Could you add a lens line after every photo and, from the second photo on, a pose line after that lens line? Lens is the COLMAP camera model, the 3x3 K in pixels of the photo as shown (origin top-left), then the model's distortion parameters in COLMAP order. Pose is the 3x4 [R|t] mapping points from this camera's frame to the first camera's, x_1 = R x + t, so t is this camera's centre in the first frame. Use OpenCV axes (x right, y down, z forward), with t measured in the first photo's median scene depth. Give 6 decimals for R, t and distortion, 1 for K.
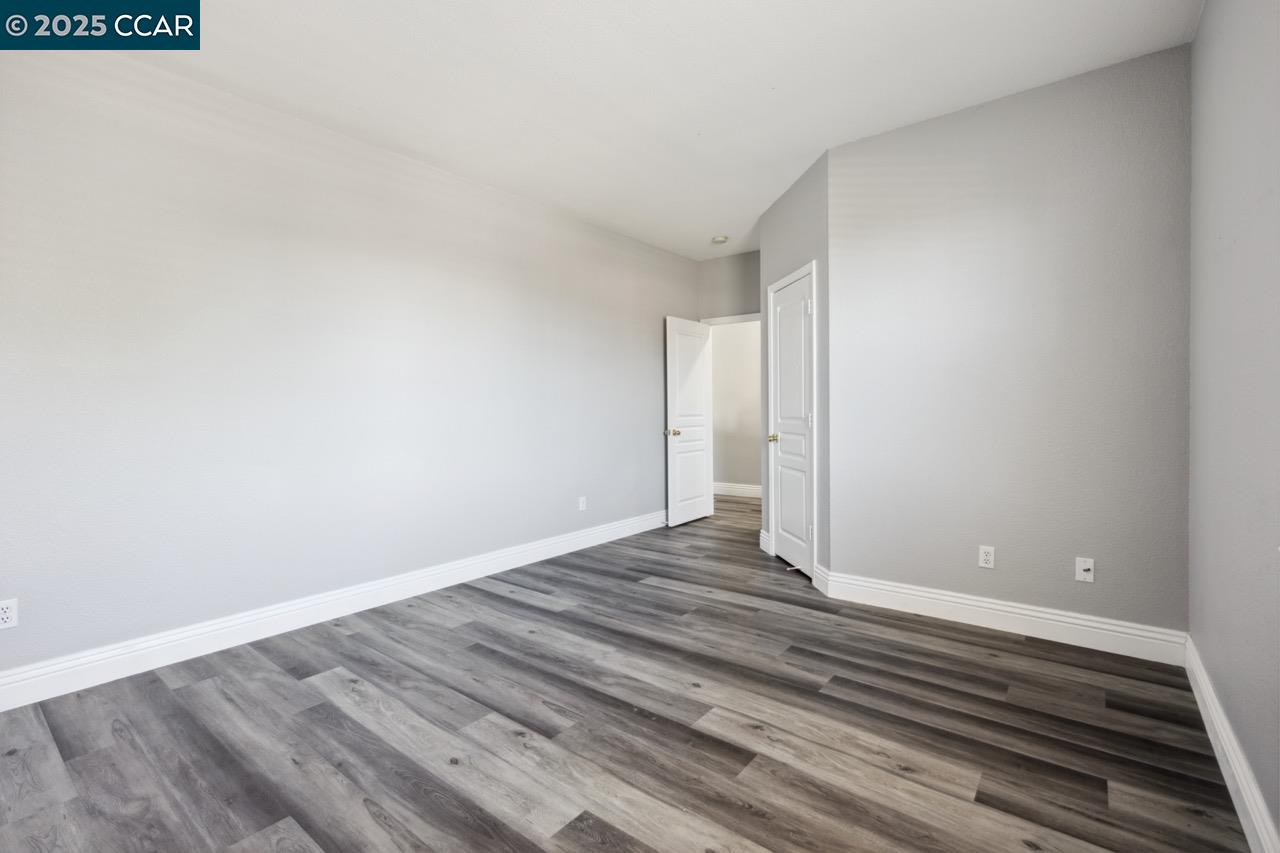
lens RADIAL K [[569.7, 0, 643.3], [0, 569.7, 419.3], [0, 0, 1]] dist [-0.000591, 0.000058]
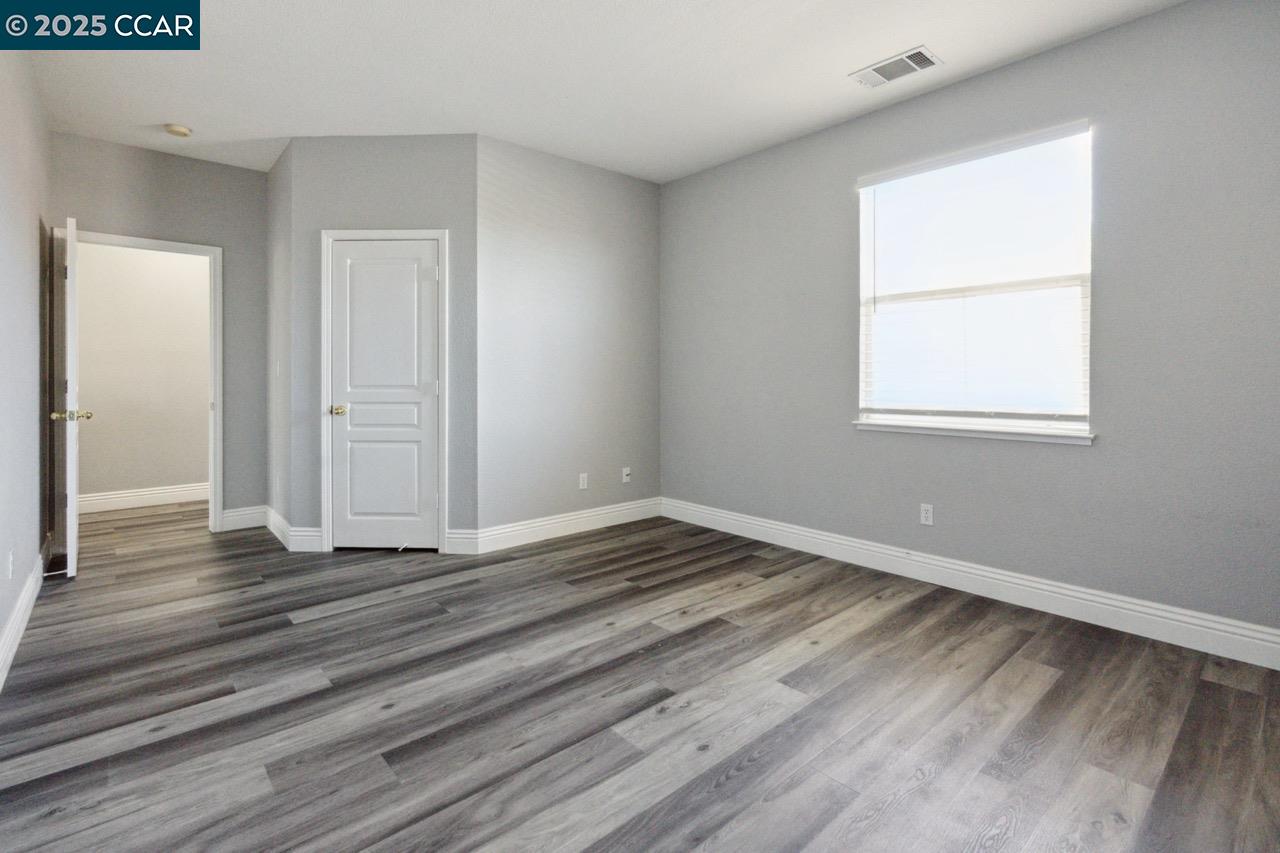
lens RADIAL K [[592.0, 0, 648.2], [0, 592.0, 378.6], [0, 0, 1]] dist [-0.000154, 0.000495]
pose [[0.181661, 0.004212, 0.983352, -0.915600], [0.014001, 0.999878, -0.006869, -0.003644], [-0.983262, 0.015016, 0.181580, 0.628565]]
